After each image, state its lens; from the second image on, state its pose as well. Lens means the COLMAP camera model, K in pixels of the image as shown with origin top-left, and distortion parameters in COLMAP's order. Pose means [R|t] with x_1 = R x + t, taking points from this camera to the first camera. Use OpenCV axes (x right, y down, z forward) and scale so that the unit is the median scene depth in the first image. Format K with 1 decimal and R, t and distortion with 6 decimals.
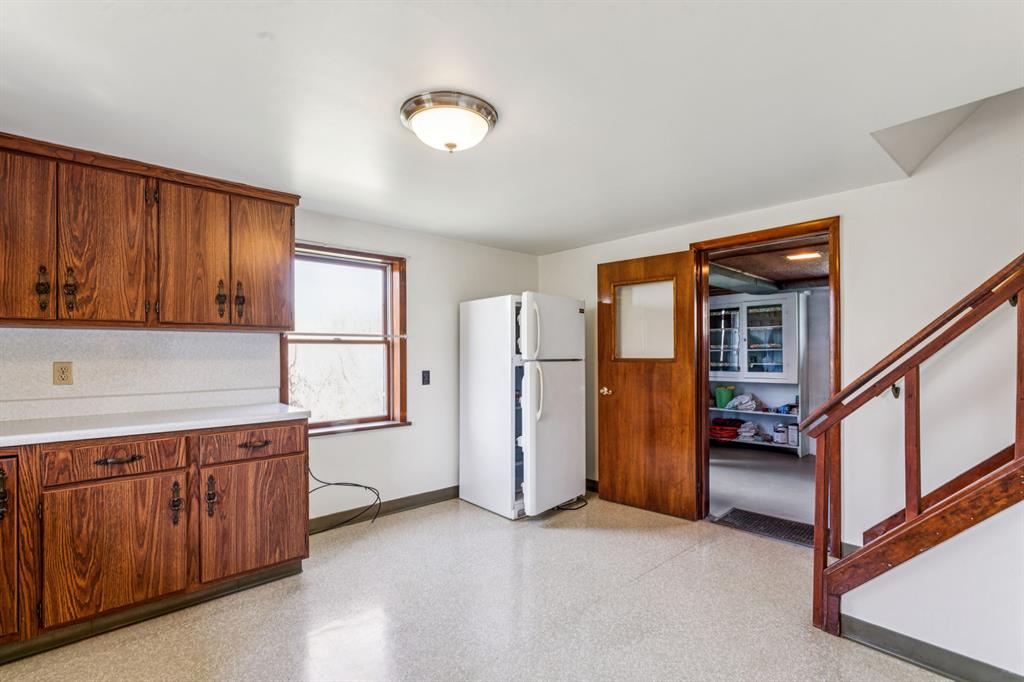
lens RADIAL K [[468.6, 0, 515.6], [0, 468.6, 348.9], [0, 0, 1]] dist [-0.002336, -0.000873]
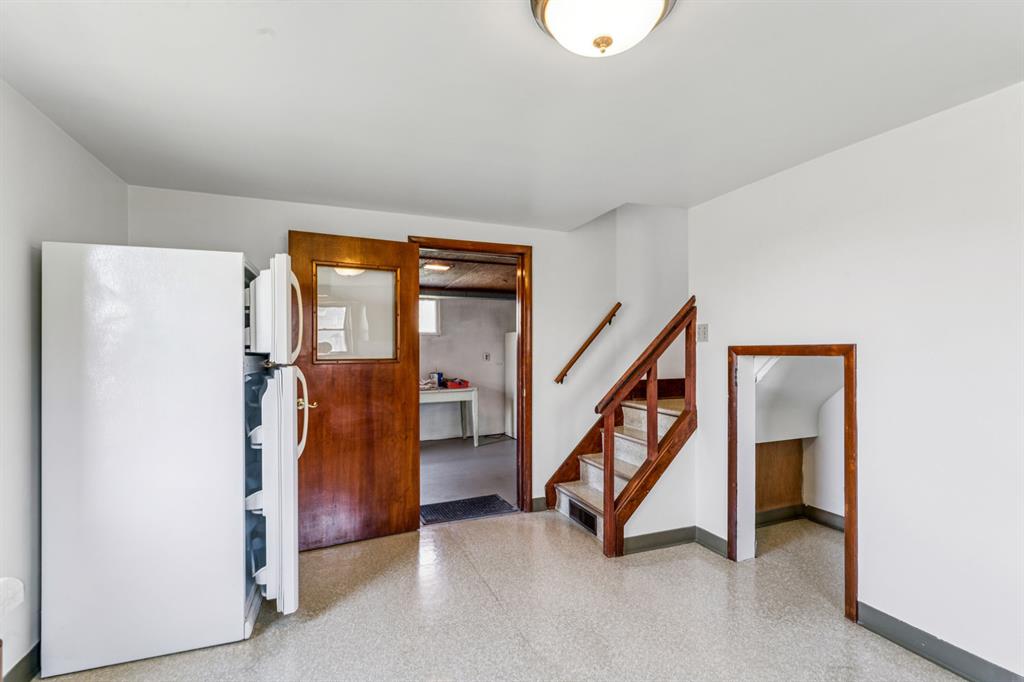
lens RADIAL K [[468.6, 0, 510.4], [0, 468.6, 342.8], [0, 0, 1]] dist [-0.002336, -0.000873]
pose [[0.351402, 0.018185, 0.936048, -0.433895], [-0.006250, 0.999835, -0.017078, 0.004249], [-0.936204, 0.000151, 0.351457, 0.482588]]
